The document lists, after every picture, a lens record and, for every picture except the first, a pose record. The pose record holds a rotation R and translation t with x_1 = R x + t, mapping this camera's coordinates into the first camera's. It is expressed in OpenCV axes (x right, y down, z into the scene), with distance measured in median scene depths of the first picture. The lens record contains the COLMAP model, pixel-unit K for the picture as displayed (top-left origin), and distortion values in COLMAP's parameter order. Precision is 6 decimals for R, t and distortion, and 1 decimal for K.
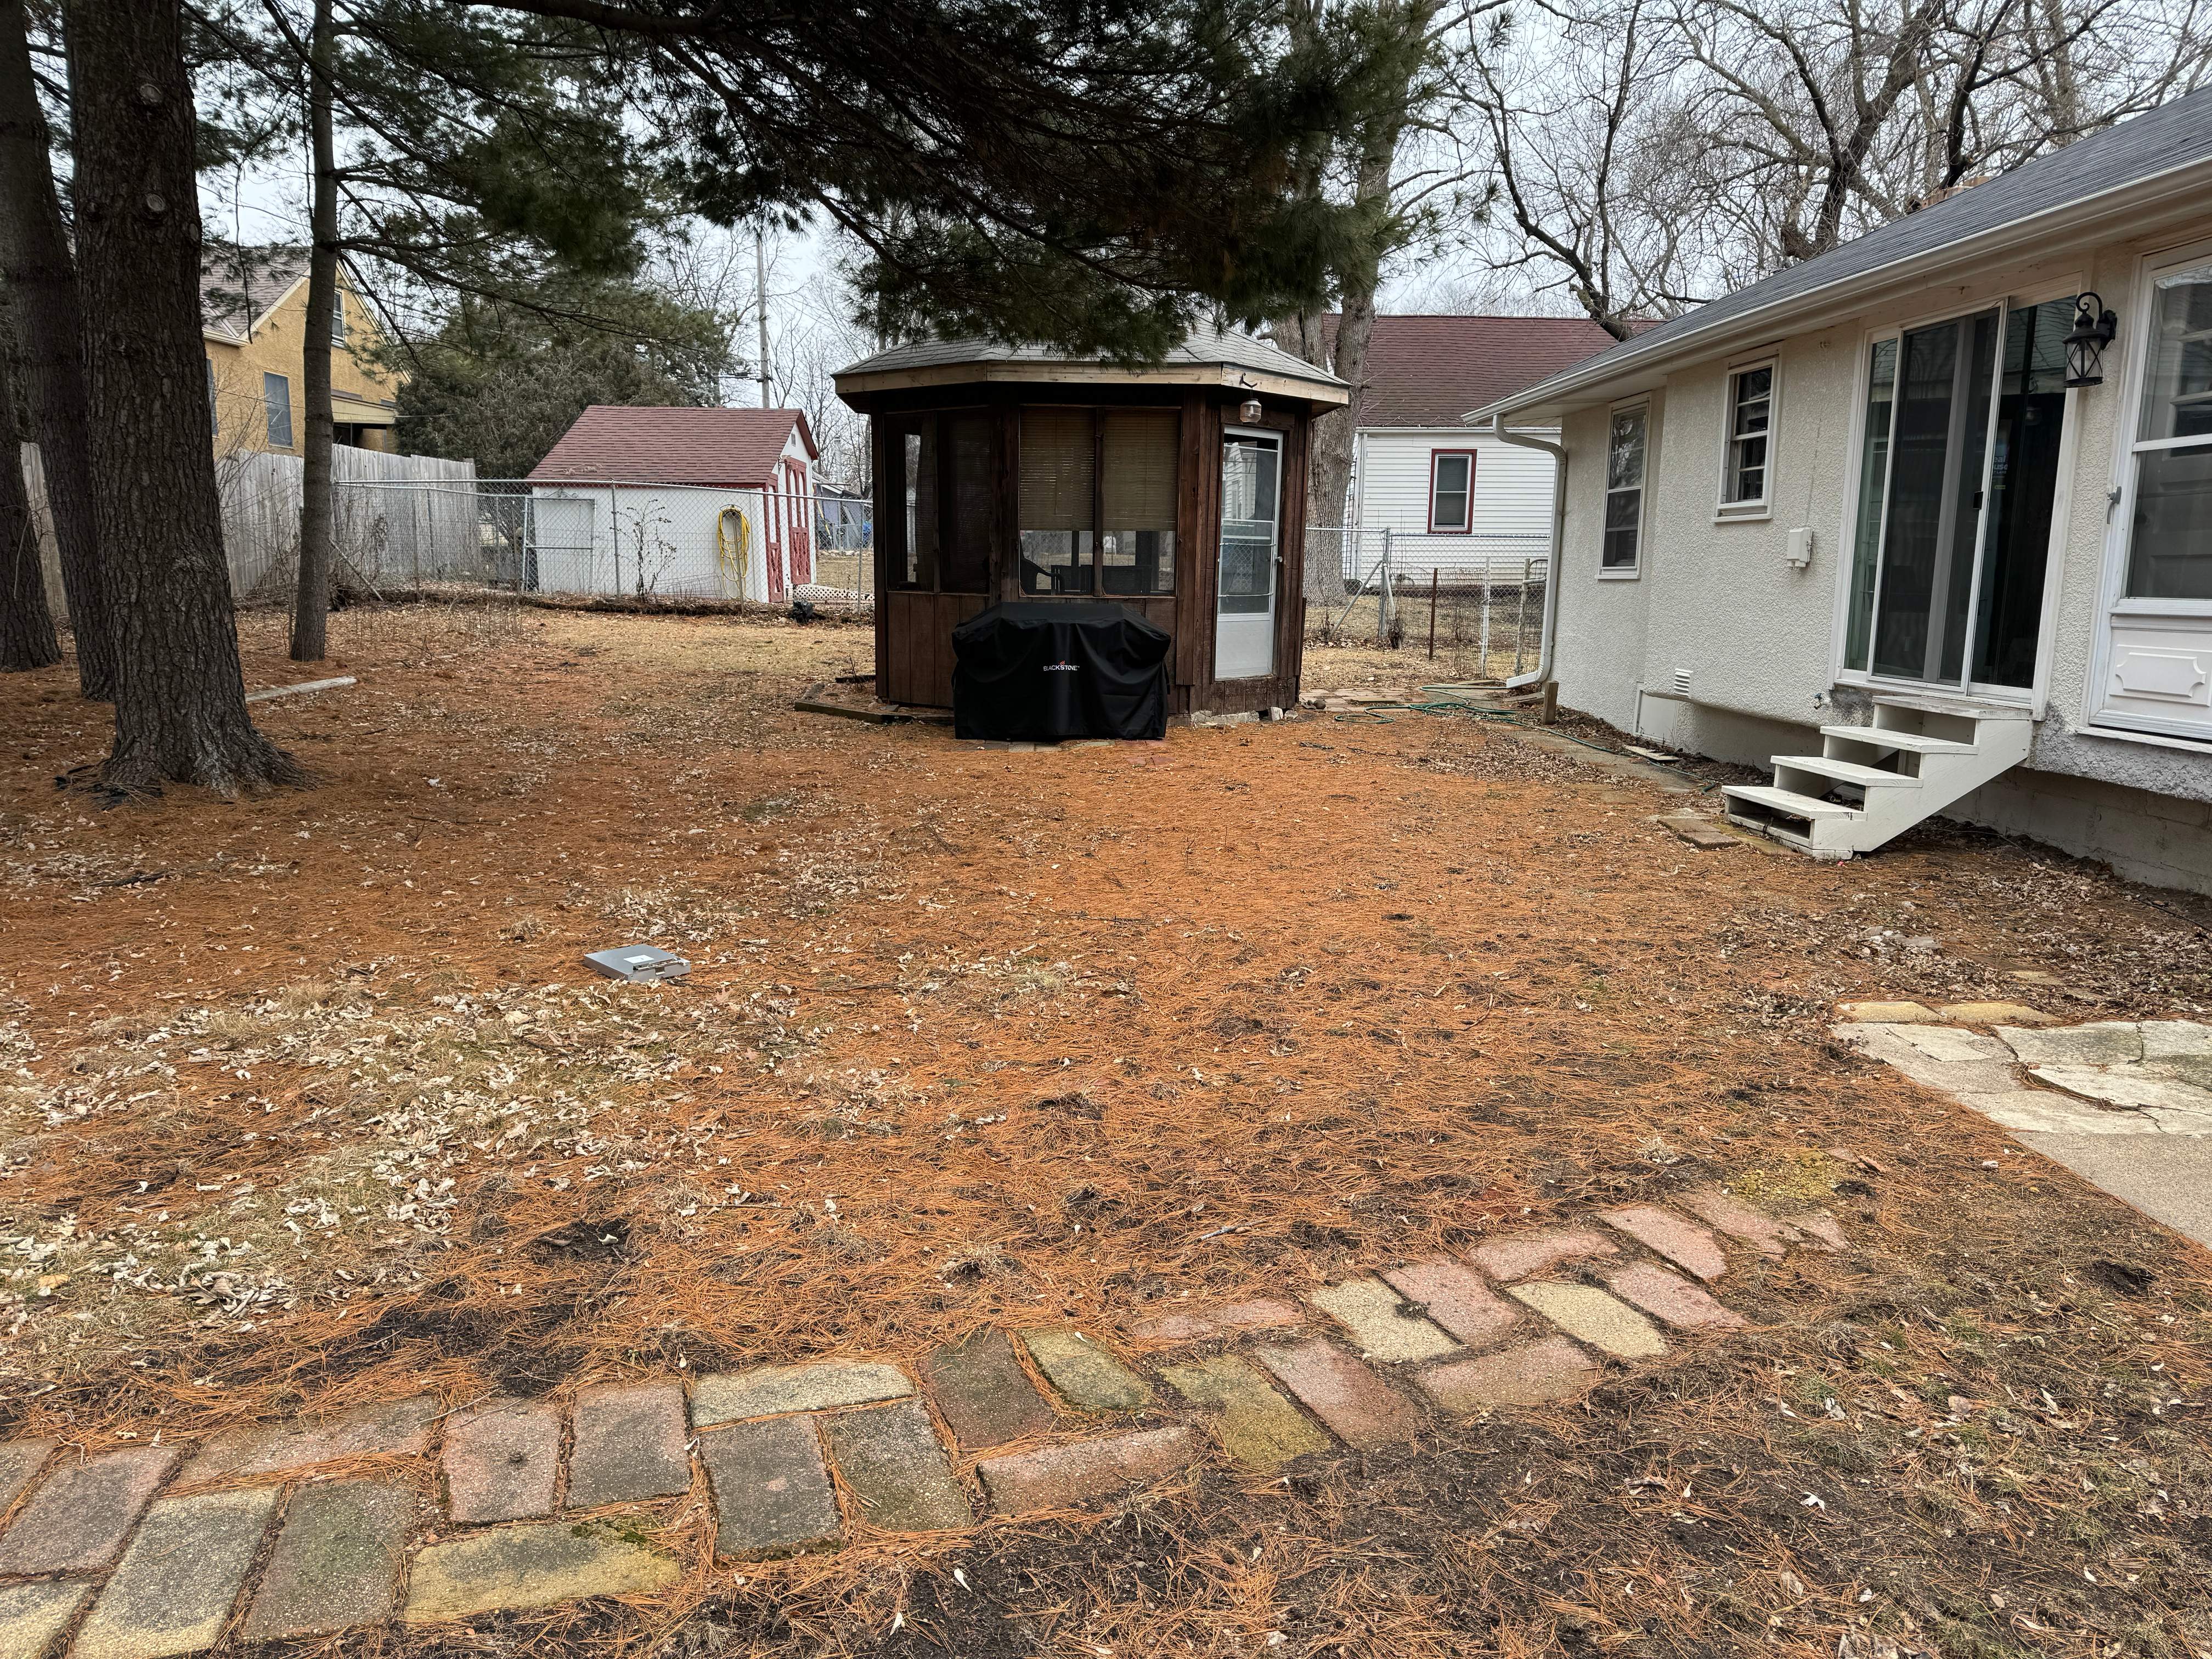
lens RADIAL K [[1528.8, 0, 1089.0], [0, 1528.8, 856.5], [0, 0, 1]] dist [0.108028, -0.138336]
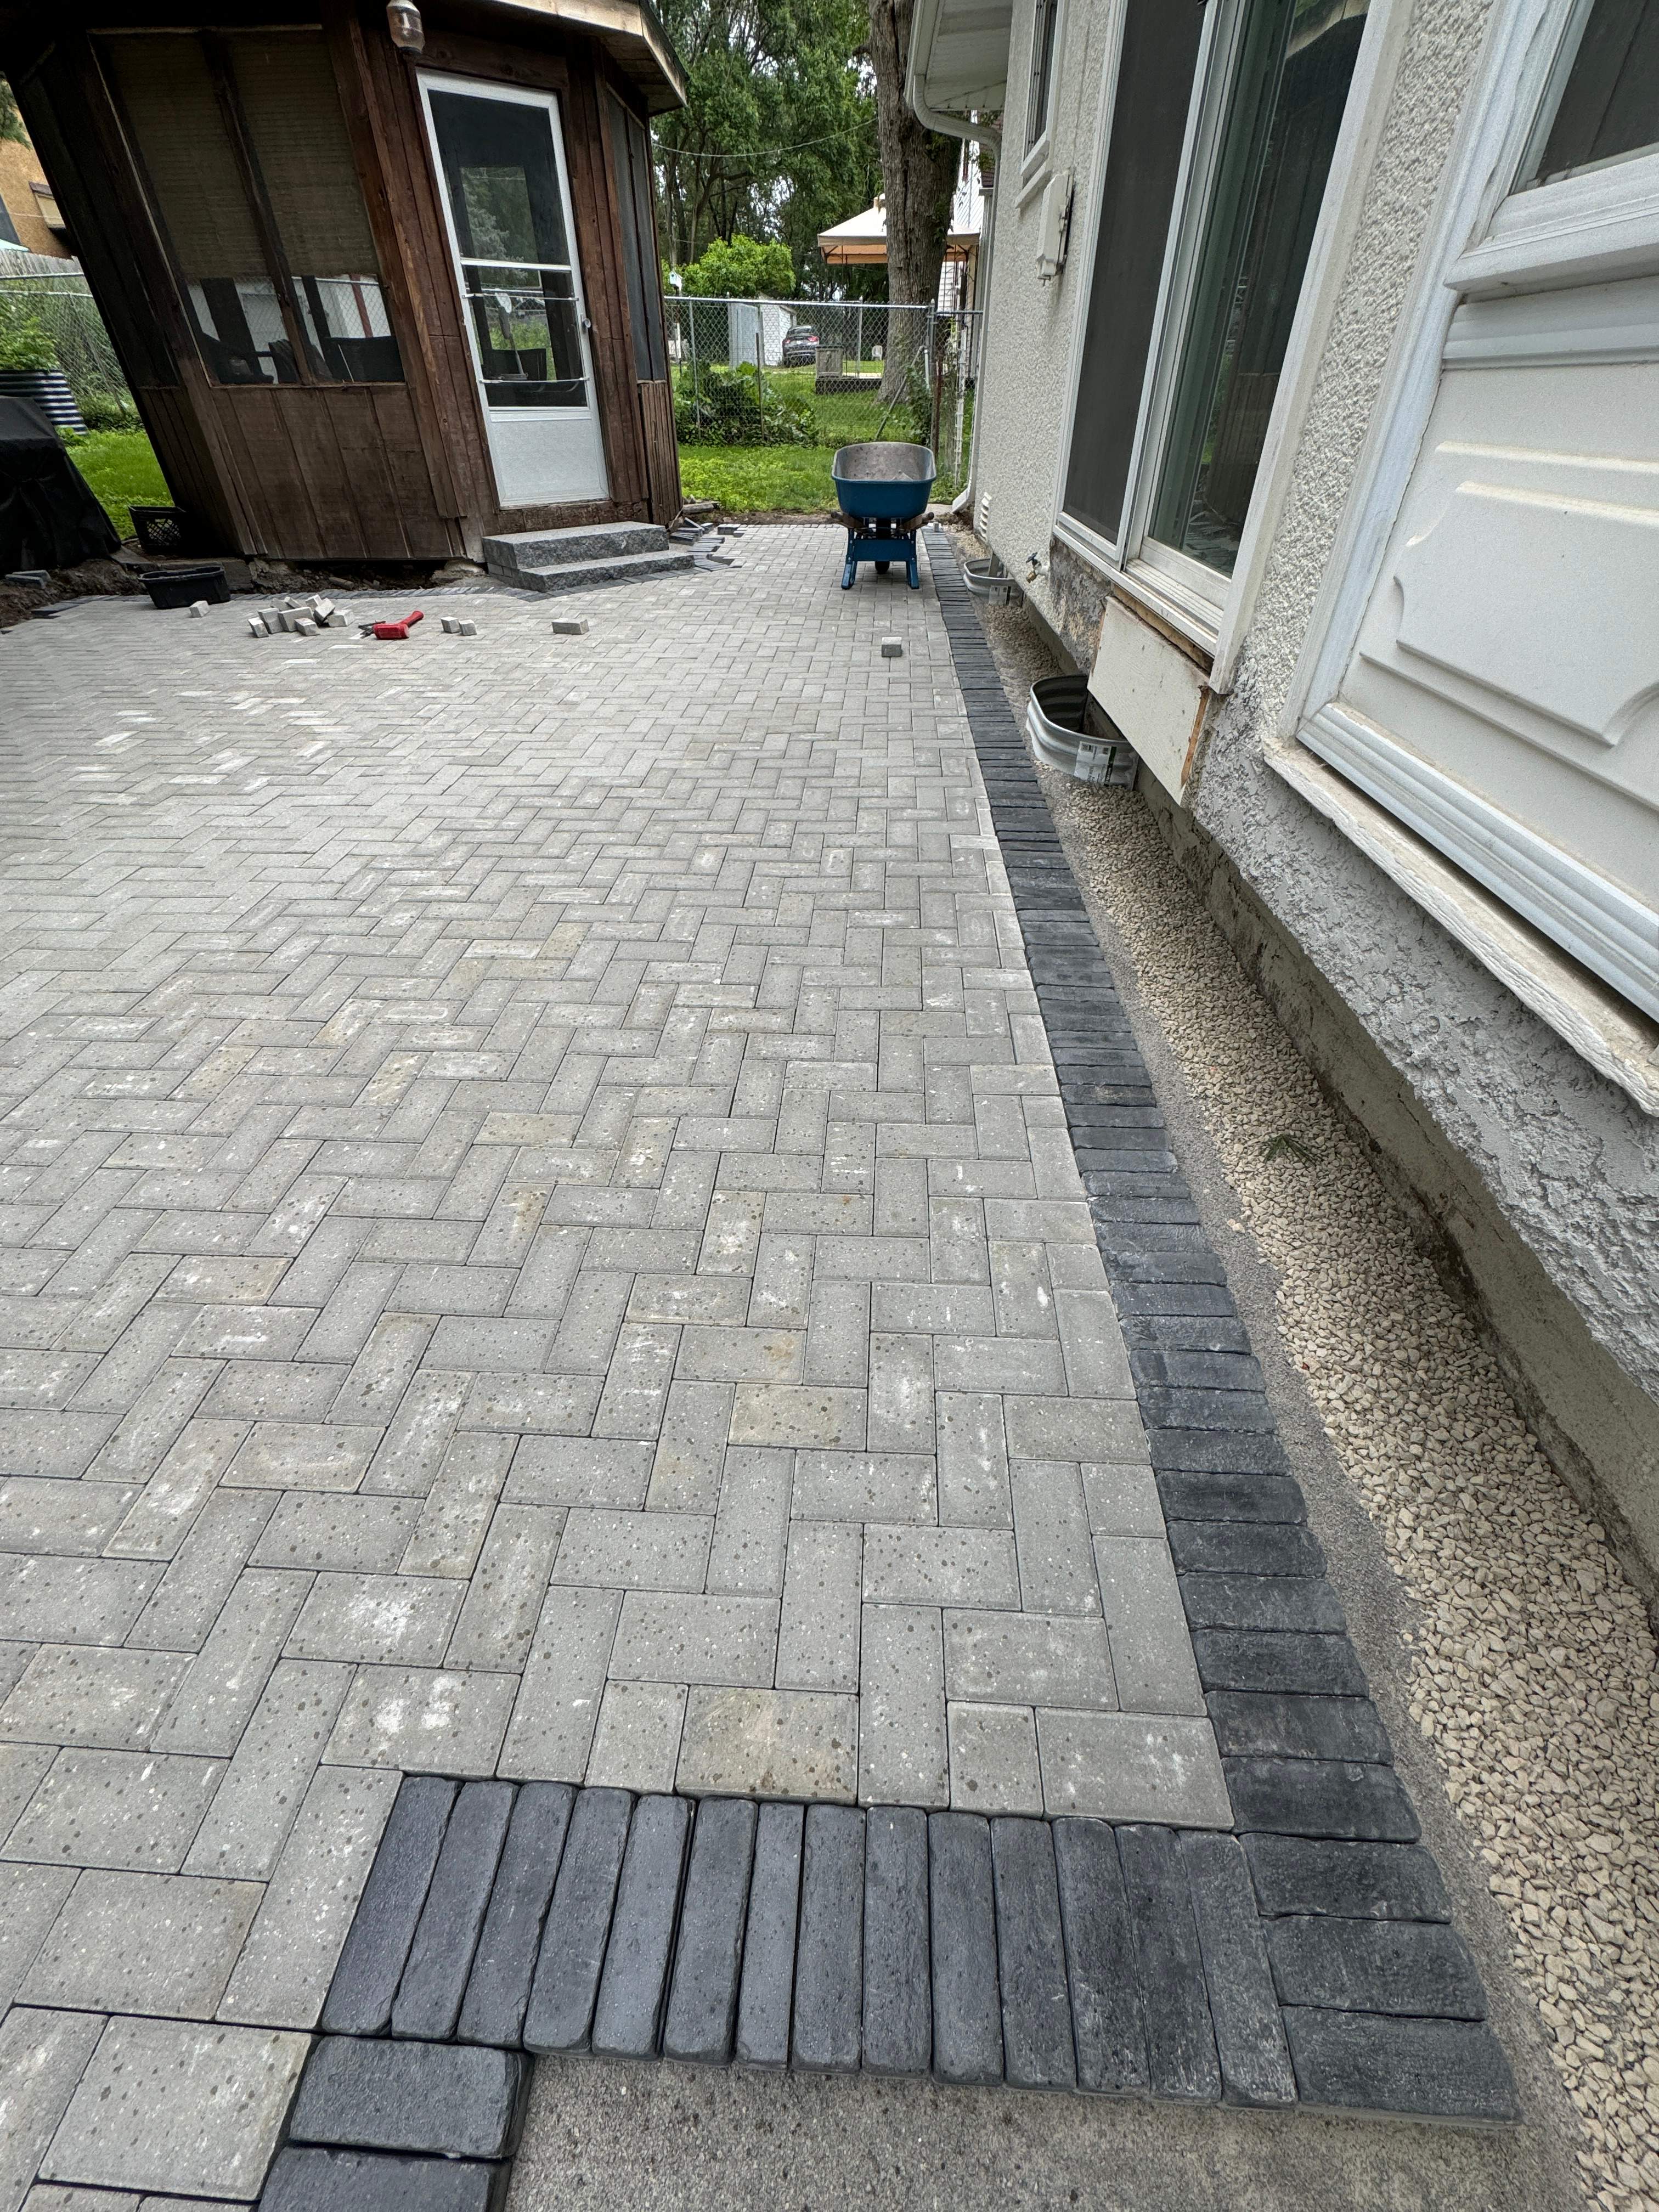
lens RADIAL K [[881.2, 0, 829.5], [0, 881.2, 1106.0], [0, 0, 1]] dist [-0.003366, 0.000415]
pose [[0.995847, 0.042115, -0.080720, 0.402258], [0.001833, 0.877132, 0.480246, -0.076468], [0.091028, -0.478400, 0.873412, 0.566199]]
